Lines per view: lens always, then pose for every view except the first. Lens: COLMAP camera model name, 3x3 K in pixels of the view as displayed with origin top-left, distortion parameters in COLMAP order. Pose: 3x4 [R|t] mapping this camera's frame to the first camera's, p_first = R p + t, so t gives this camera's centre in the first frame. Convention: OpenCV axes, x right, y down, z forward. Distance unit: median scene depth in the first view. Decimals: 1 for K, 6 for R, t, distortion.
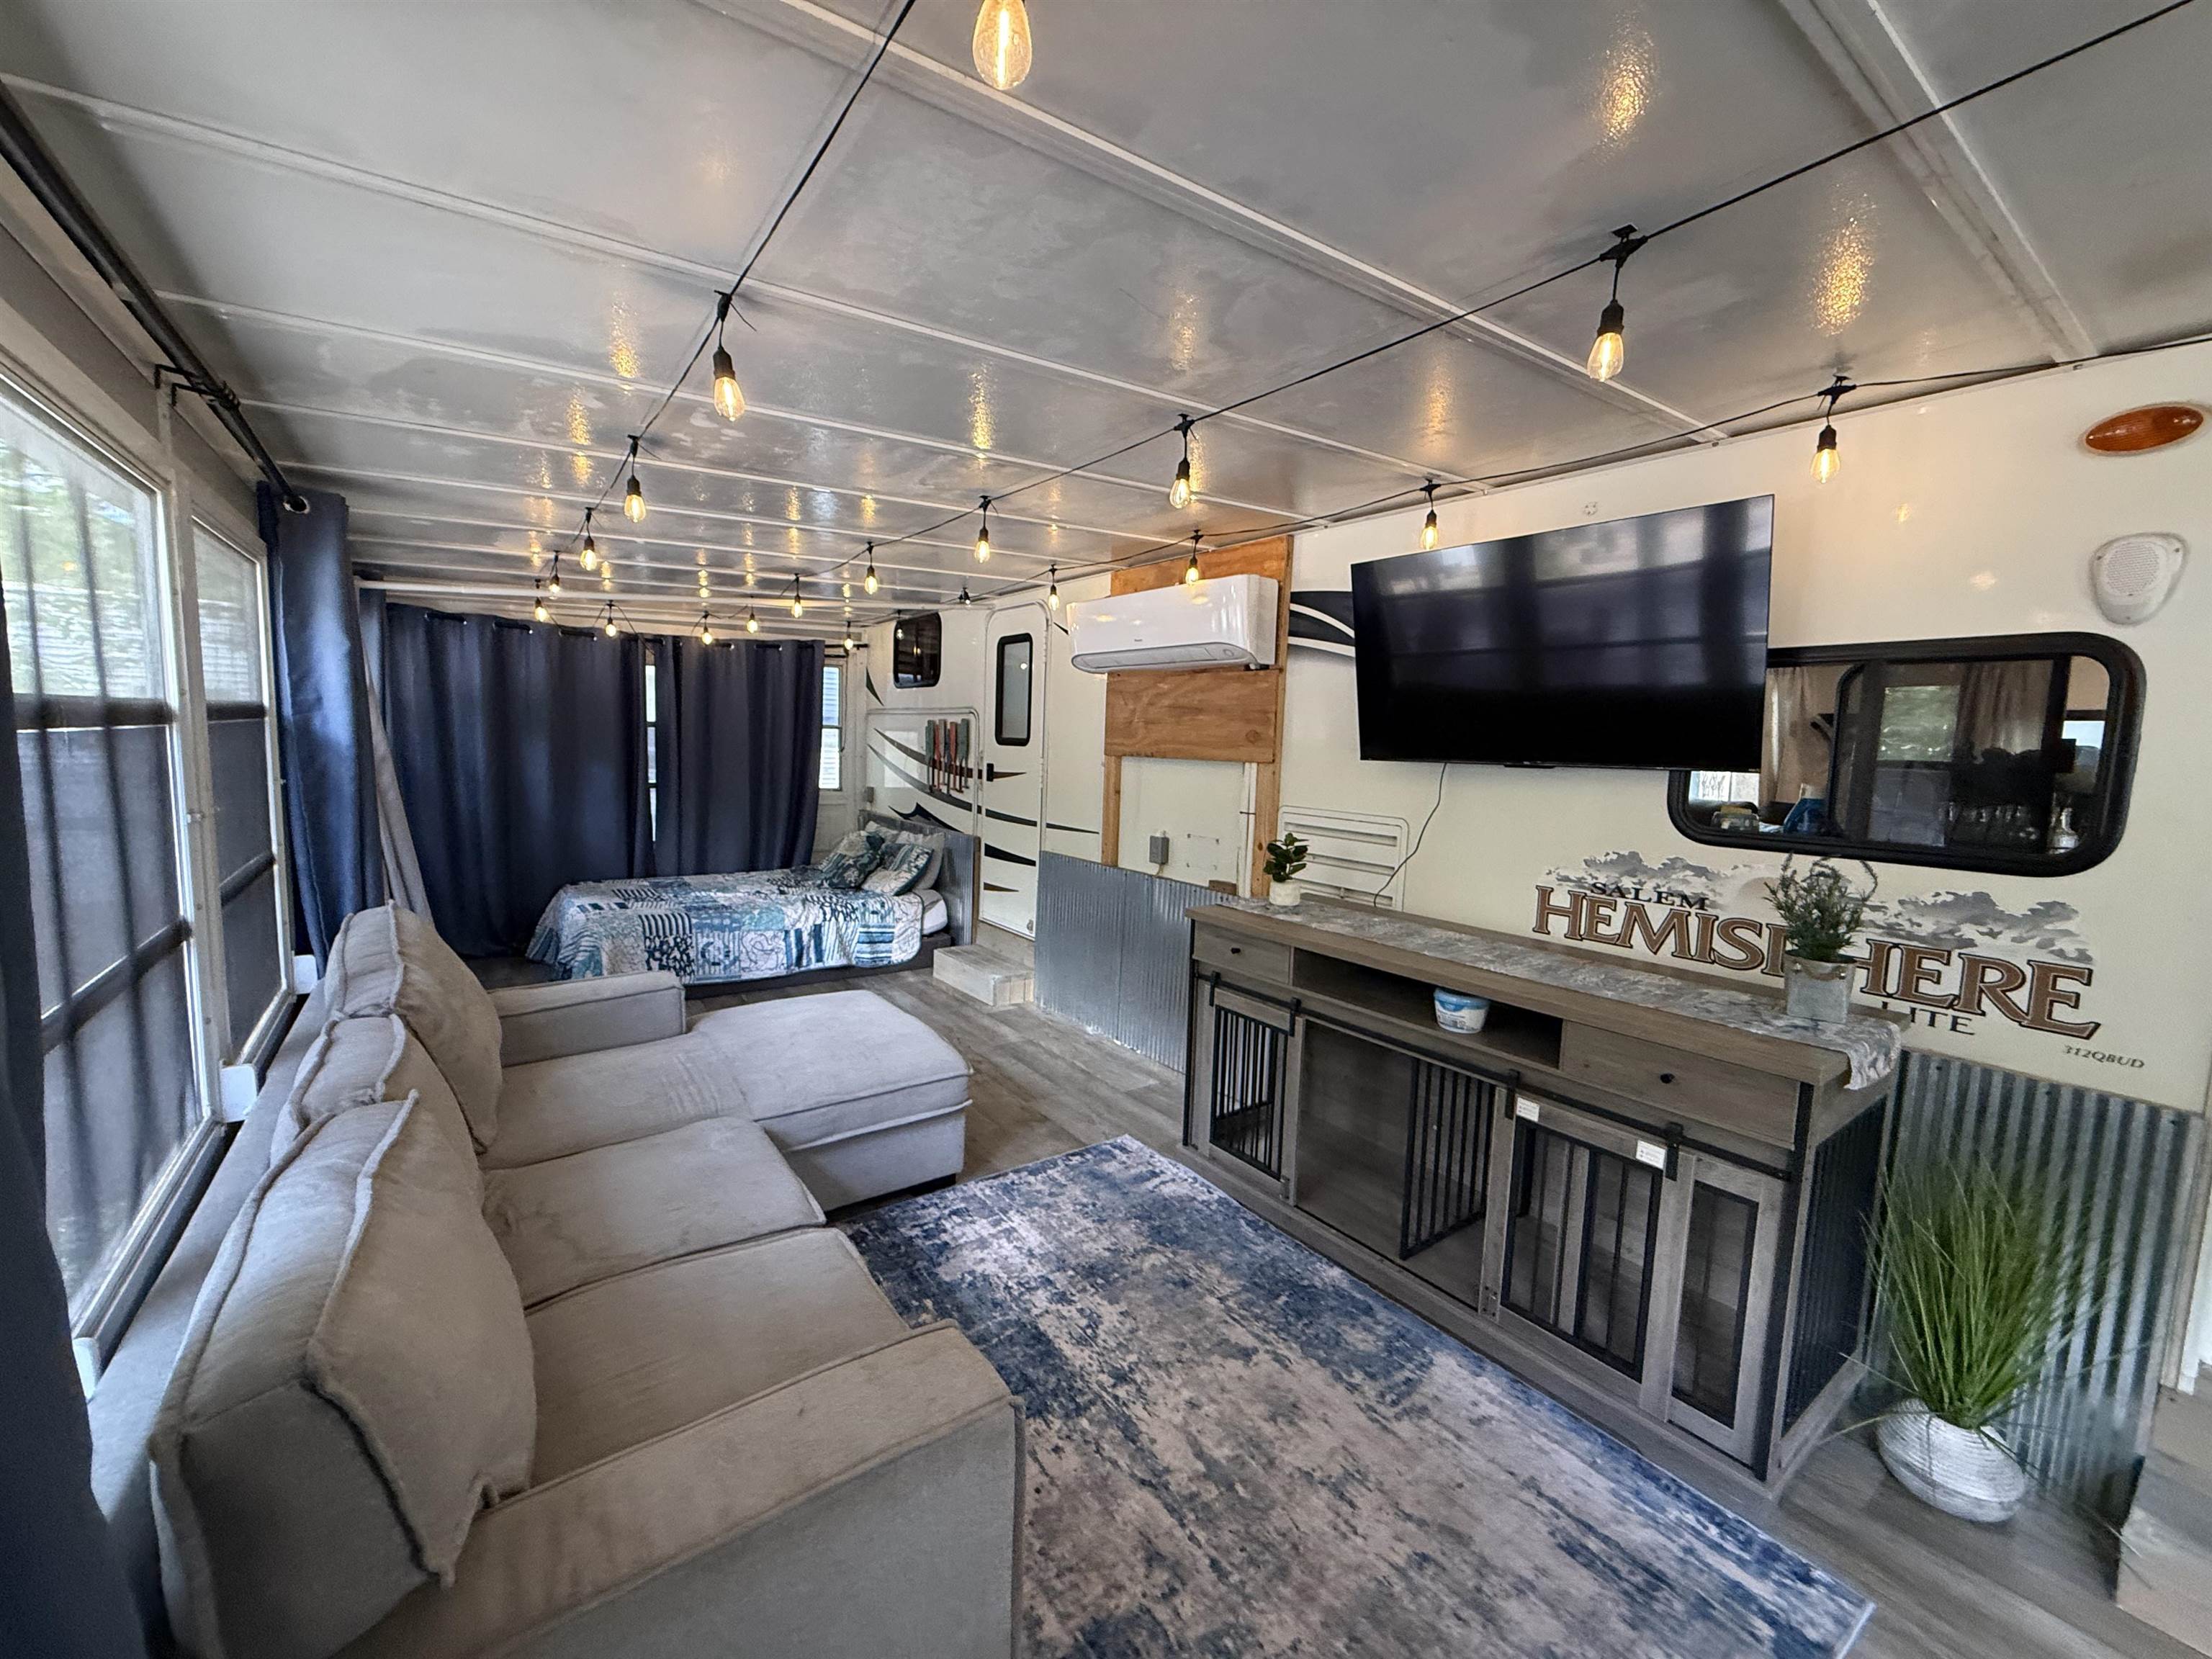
lens RADIAL K [[884.2, 0, 1105.1], [0, 884.2, 827.4], [0, 0, 1]] dist [0.018258, 0.001200]
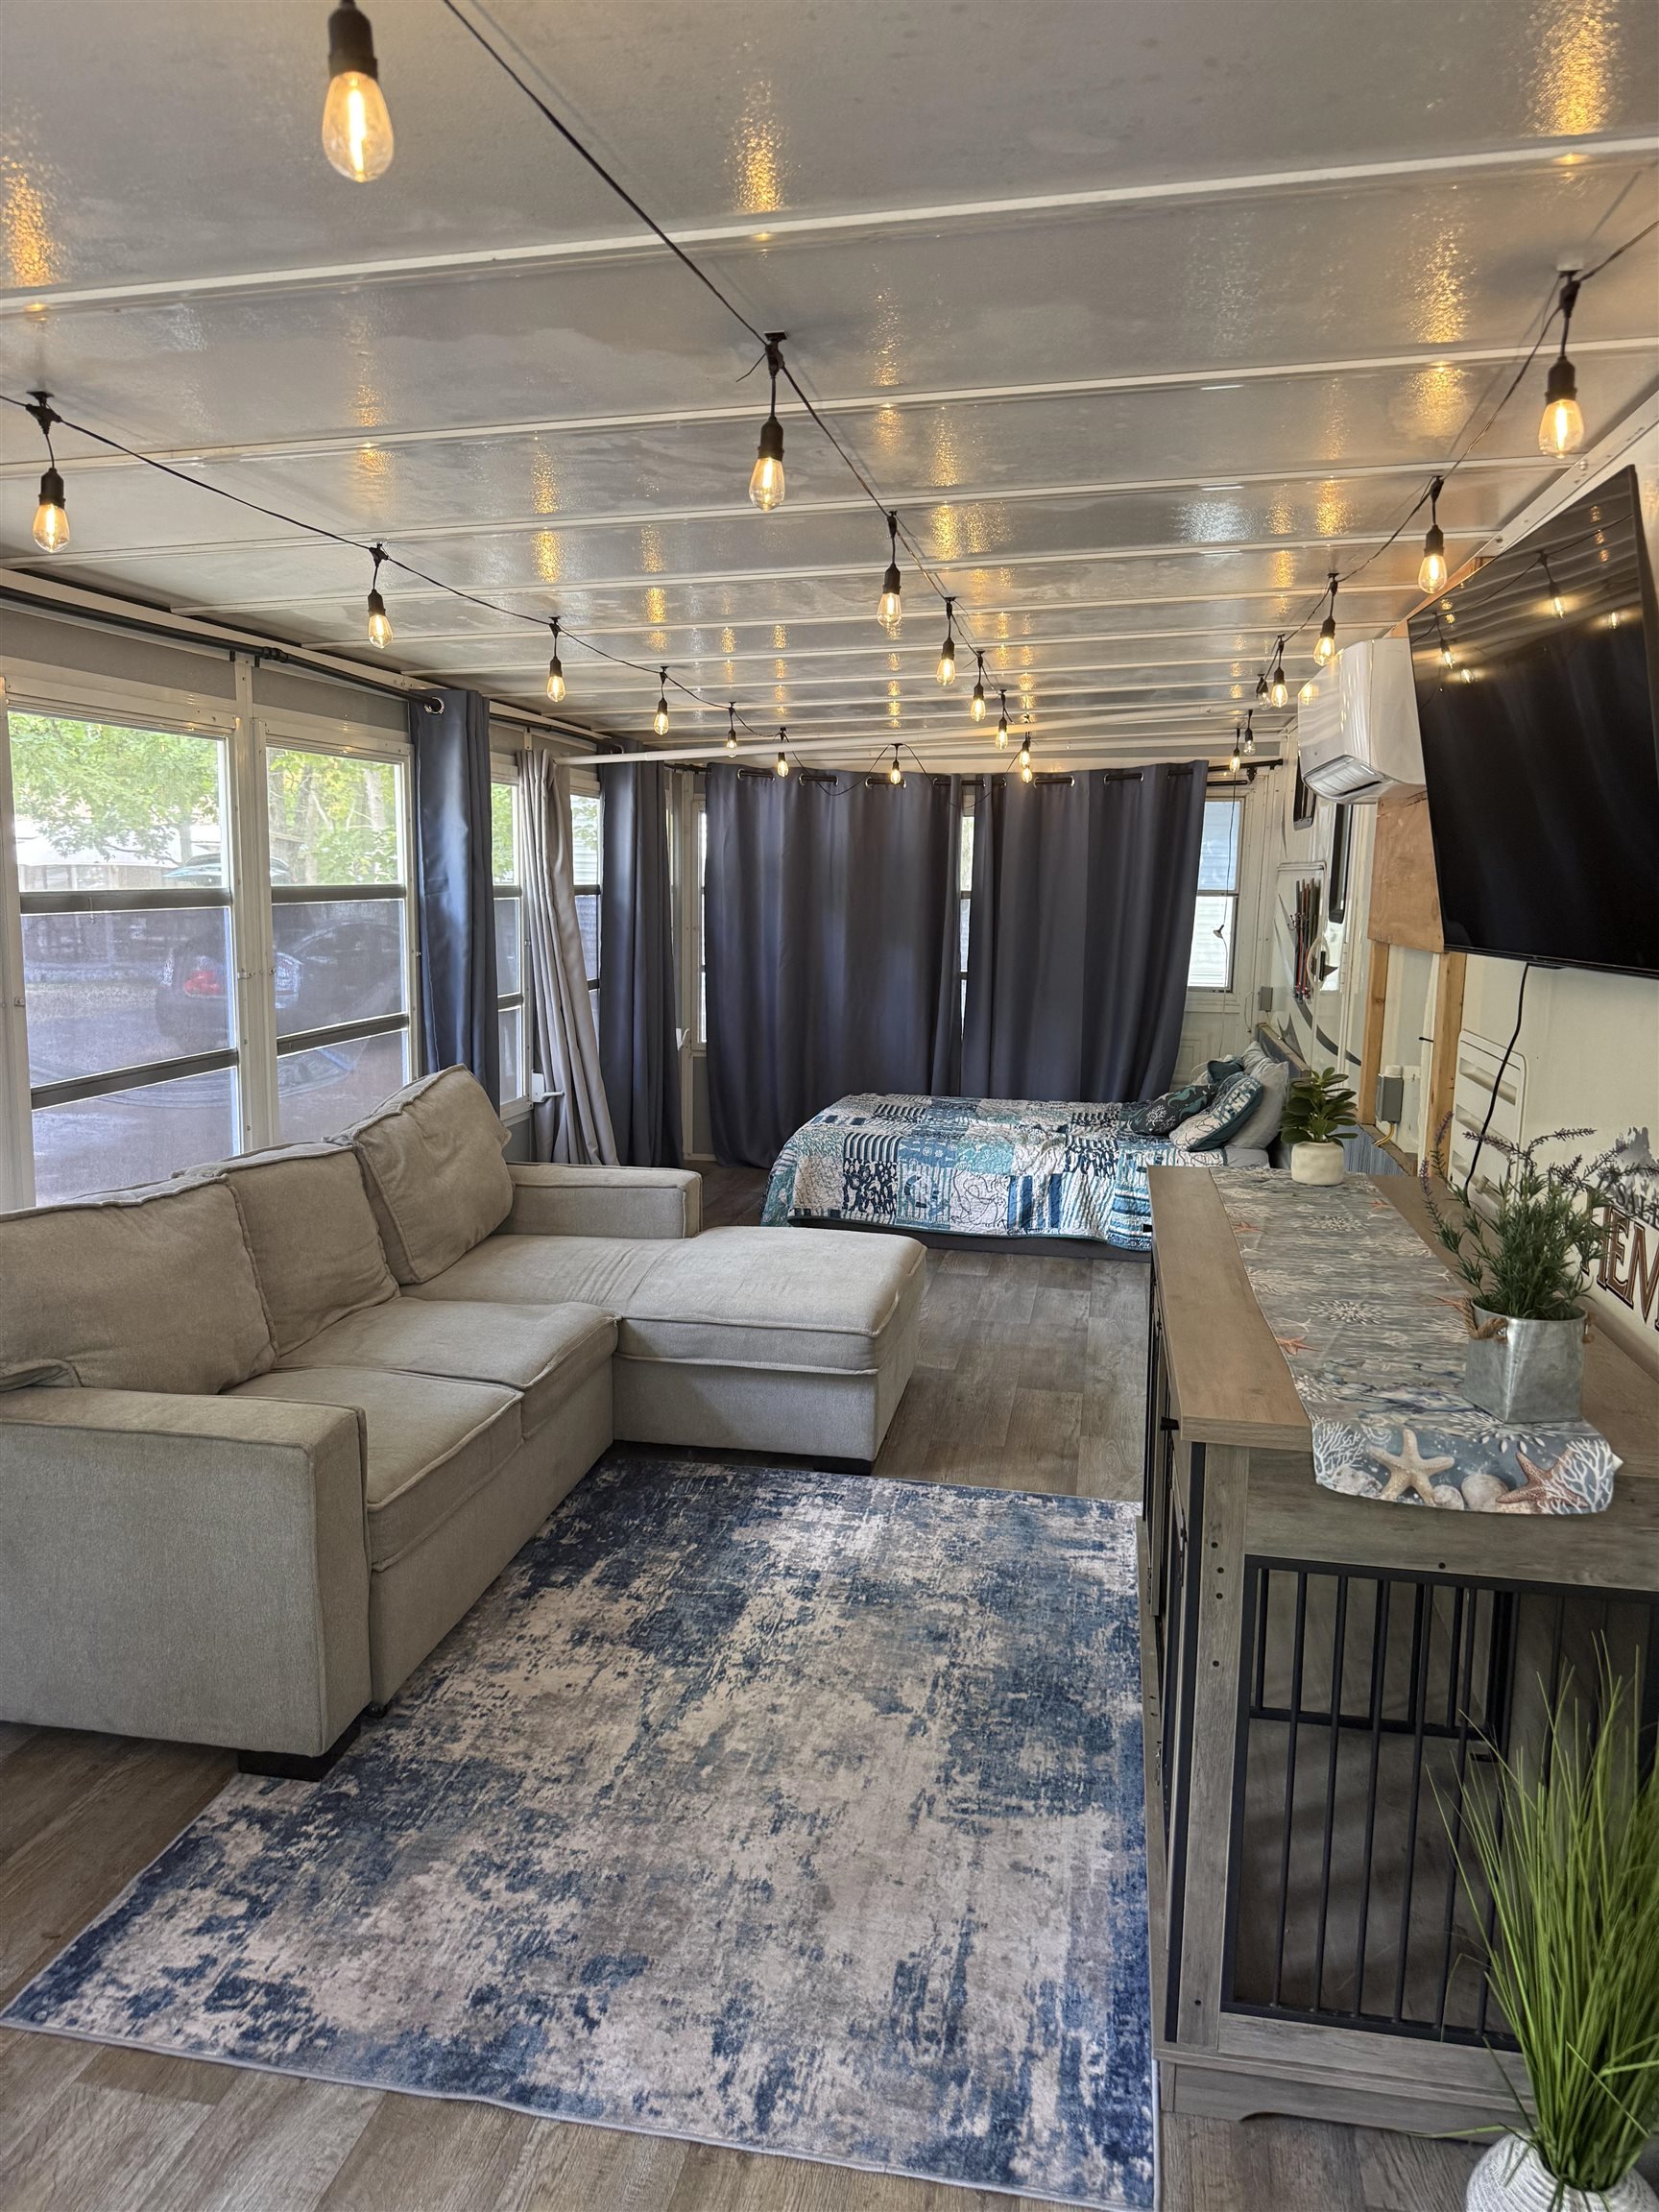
lens RADIAL K [[1549.6, 0, 825.6], [0, 1549.6, 1104.1], [0, 0, 1]] dist [0.058364, -0.011244]
pose [[0.687722, 0.086071, -0.720854, 0.793160], [-0.068738, 0.996206, 0.053370, -0.000617], [0.722713, 0.012847, 0.691029, 0.007376]]
